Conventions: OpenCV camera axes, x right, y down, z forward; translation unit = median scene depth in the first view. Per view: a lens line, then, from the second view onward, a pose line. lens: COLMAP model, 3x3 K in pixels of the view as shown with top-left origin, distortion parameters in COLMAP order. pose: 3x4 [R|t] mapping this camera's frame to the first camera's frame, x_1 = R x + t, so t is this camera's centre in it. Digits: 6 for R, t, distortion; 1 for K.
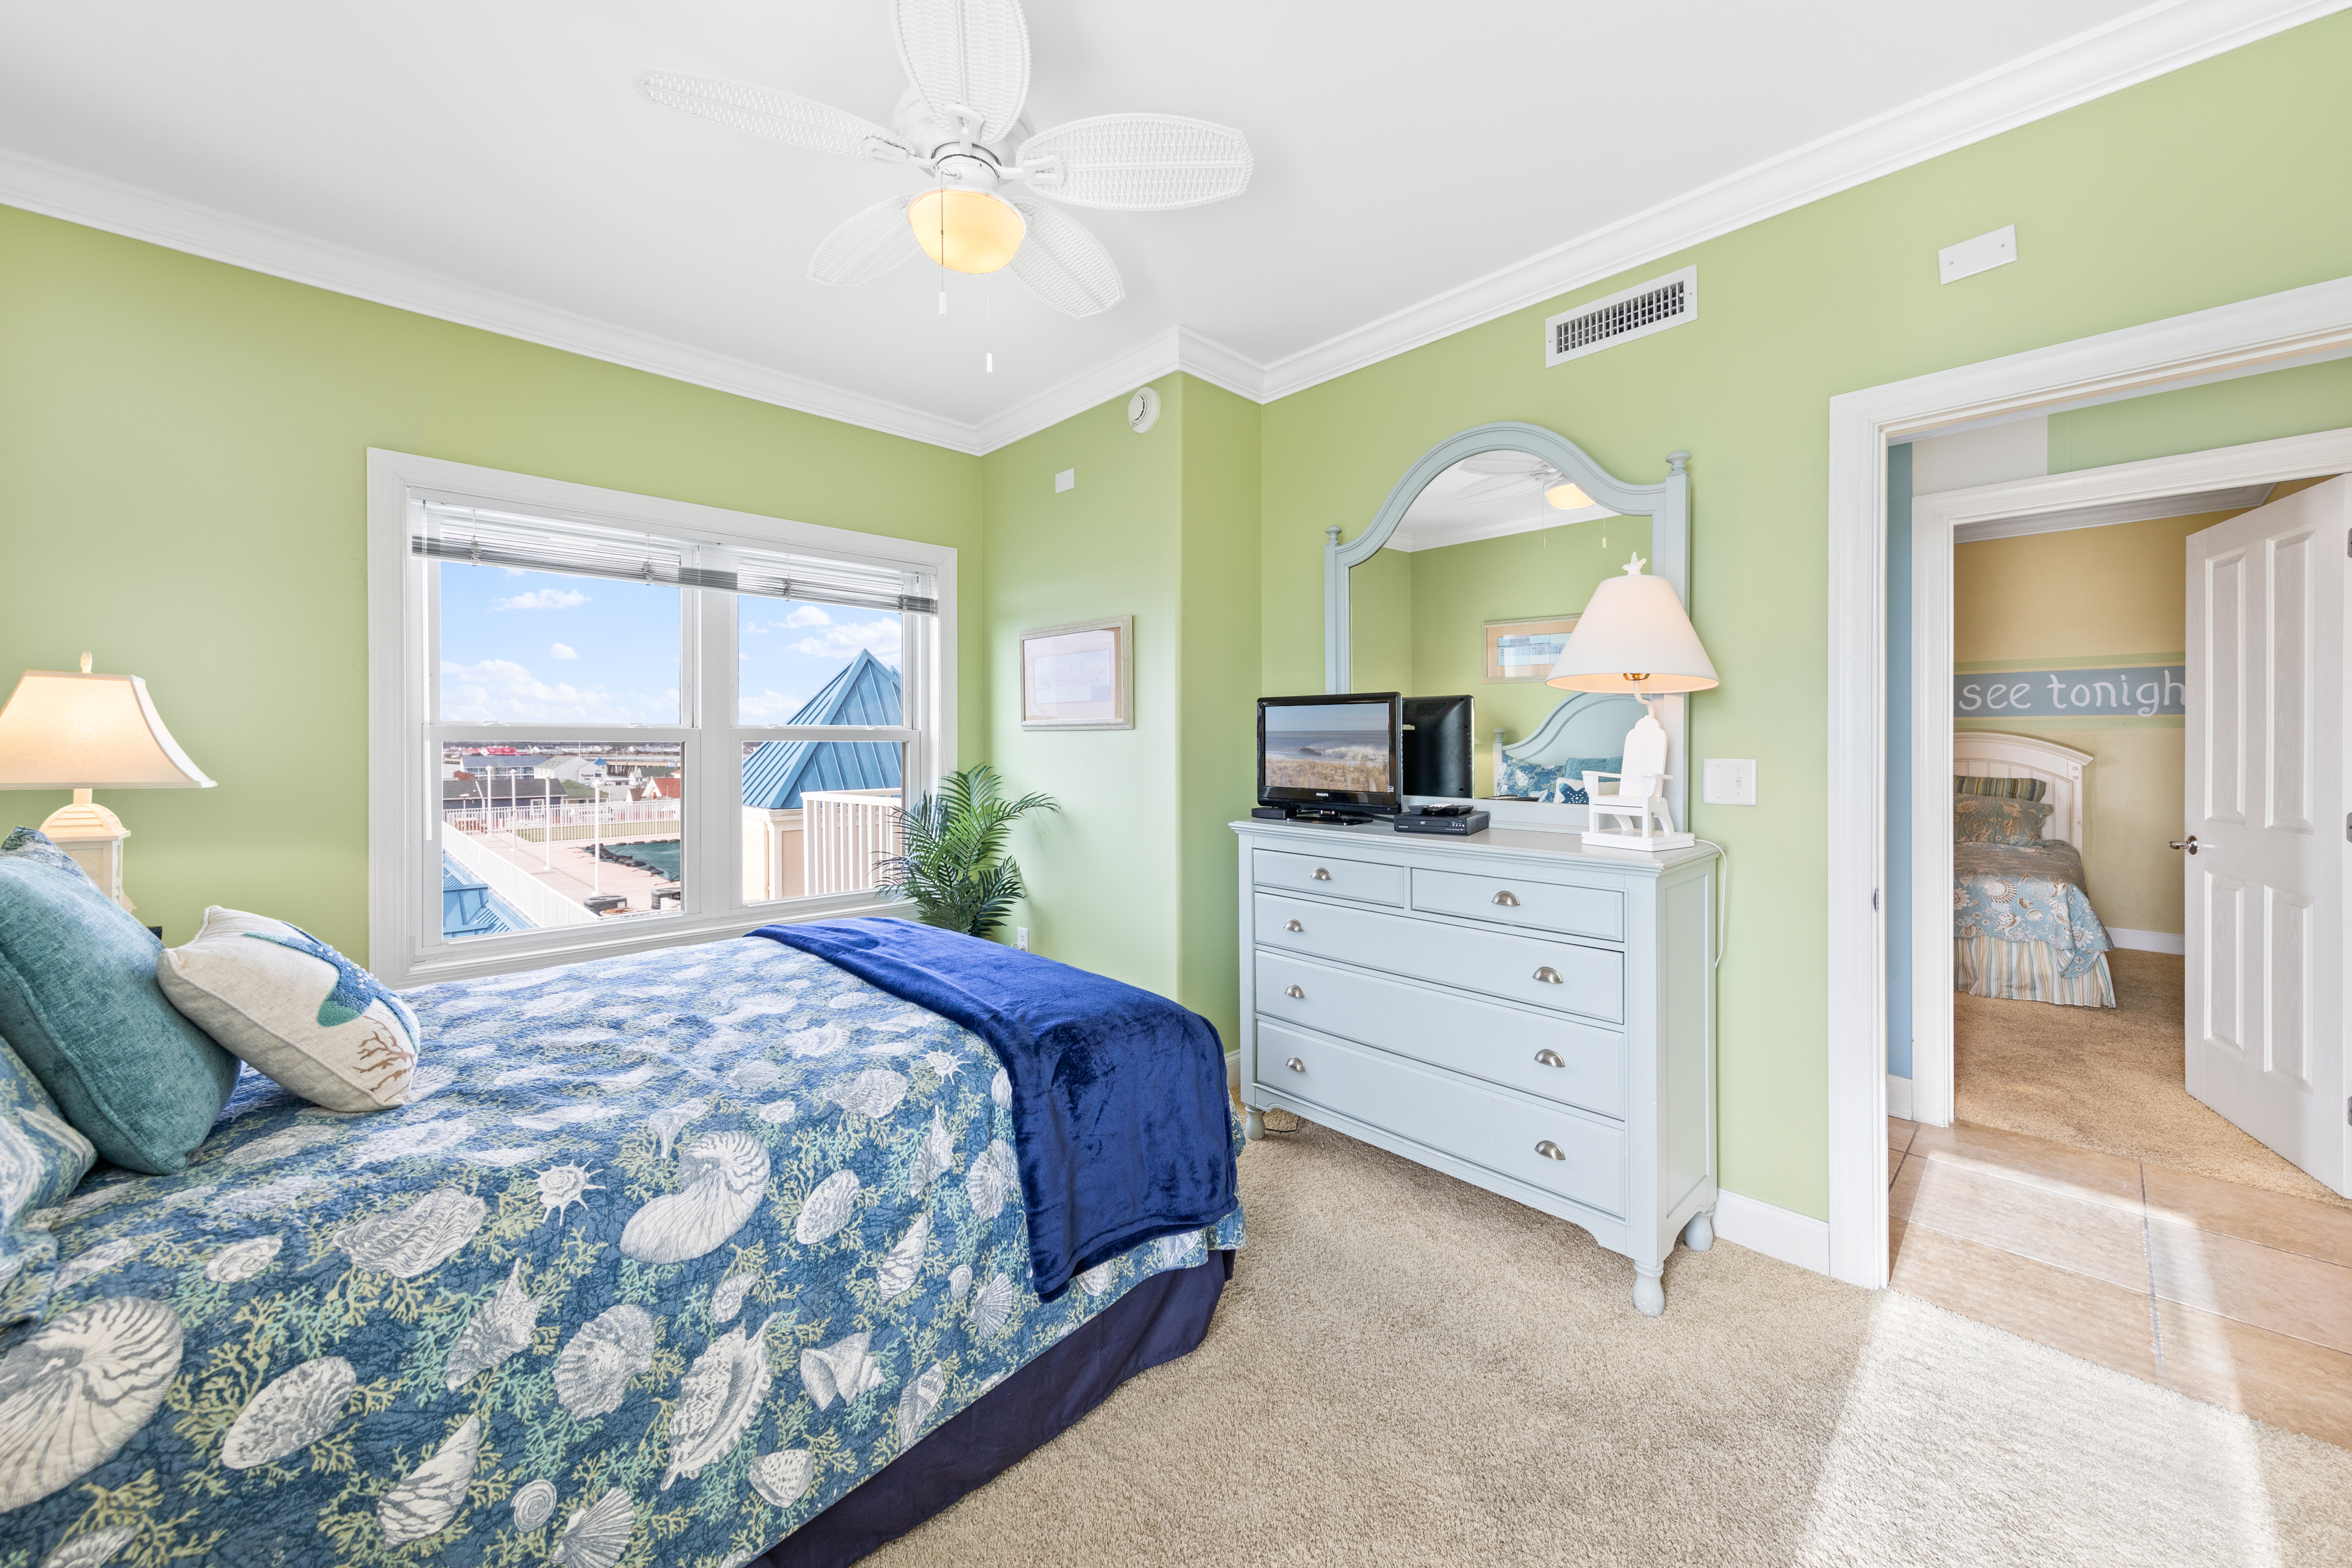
lens RADIAL K [[875.5, 0, 1146.2], [0, 875.5, 750.5], [0, 0, 1]] dist [0.006993, -0.001097]
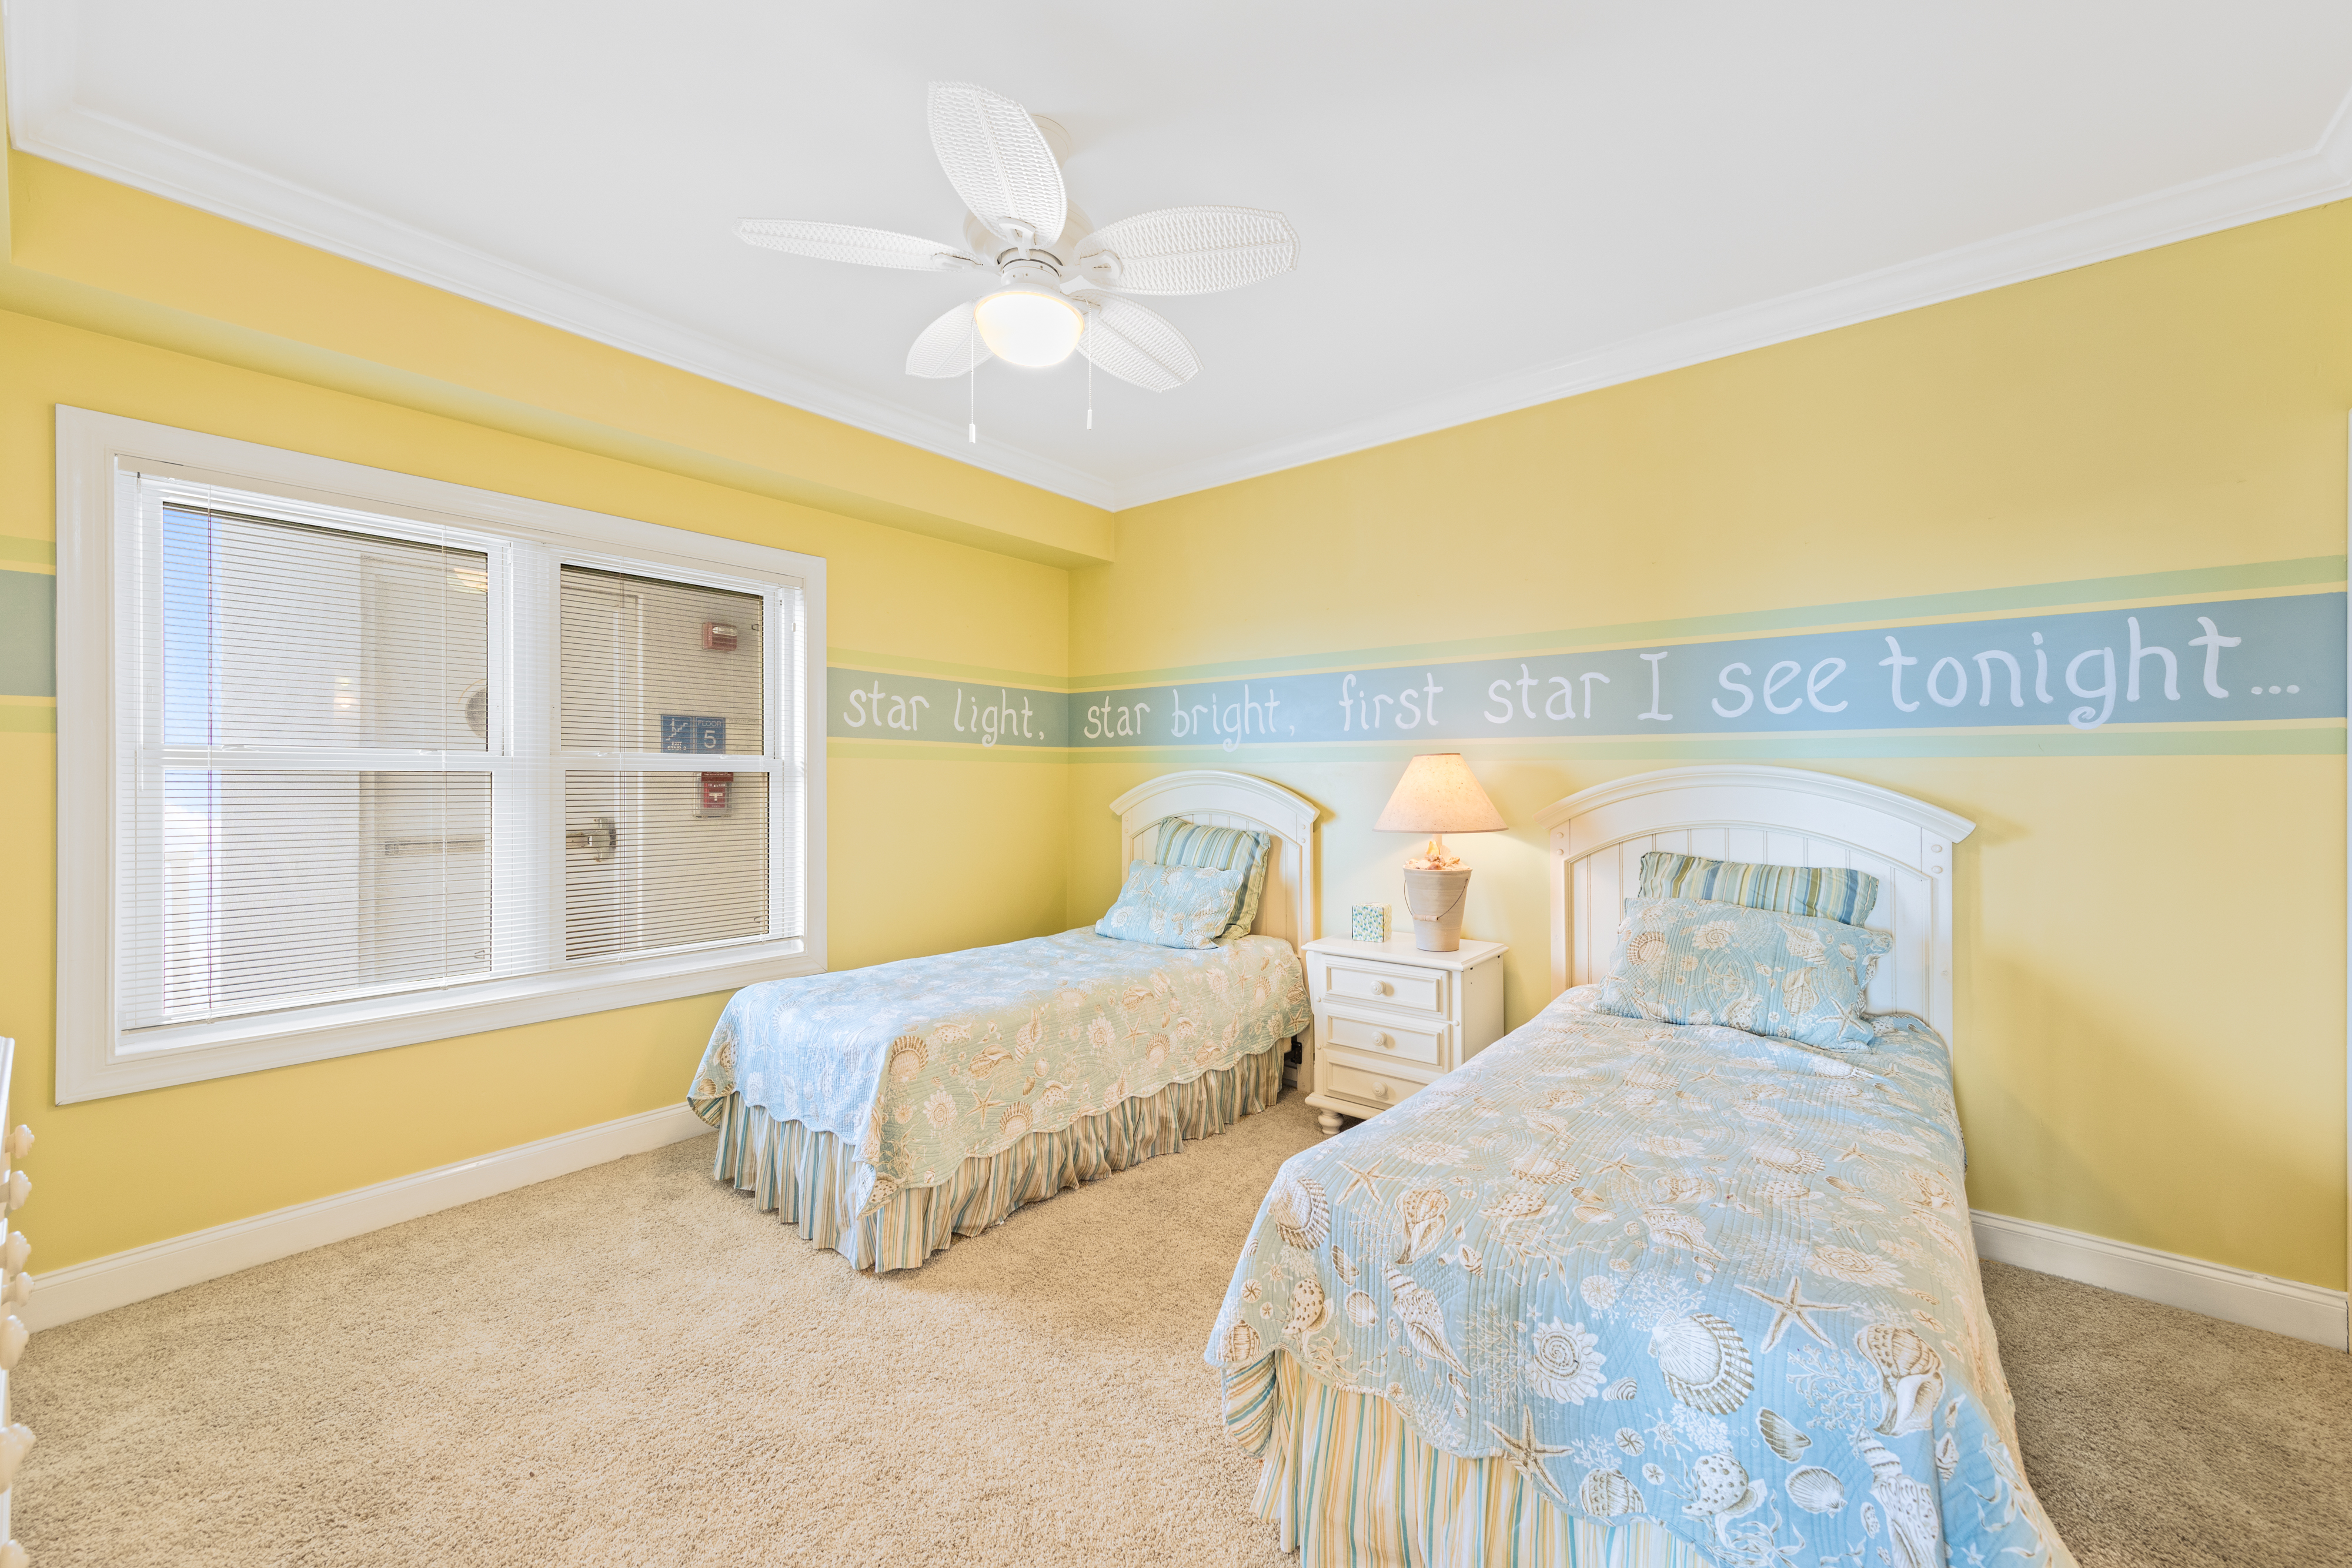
lens RADIAL K [[938.0, 0, 1151.9], [0, 938.0, 783.0], [0, 0, 1]] dist [0.008298, -0.001090]
pose [[0.991798, 0.004854, 0.127722, 0.608166], [-0.004208, 0.999977, -0.005323, -0.008223], [-0.127744, 0.004742, 0.991796, 0.585347]]
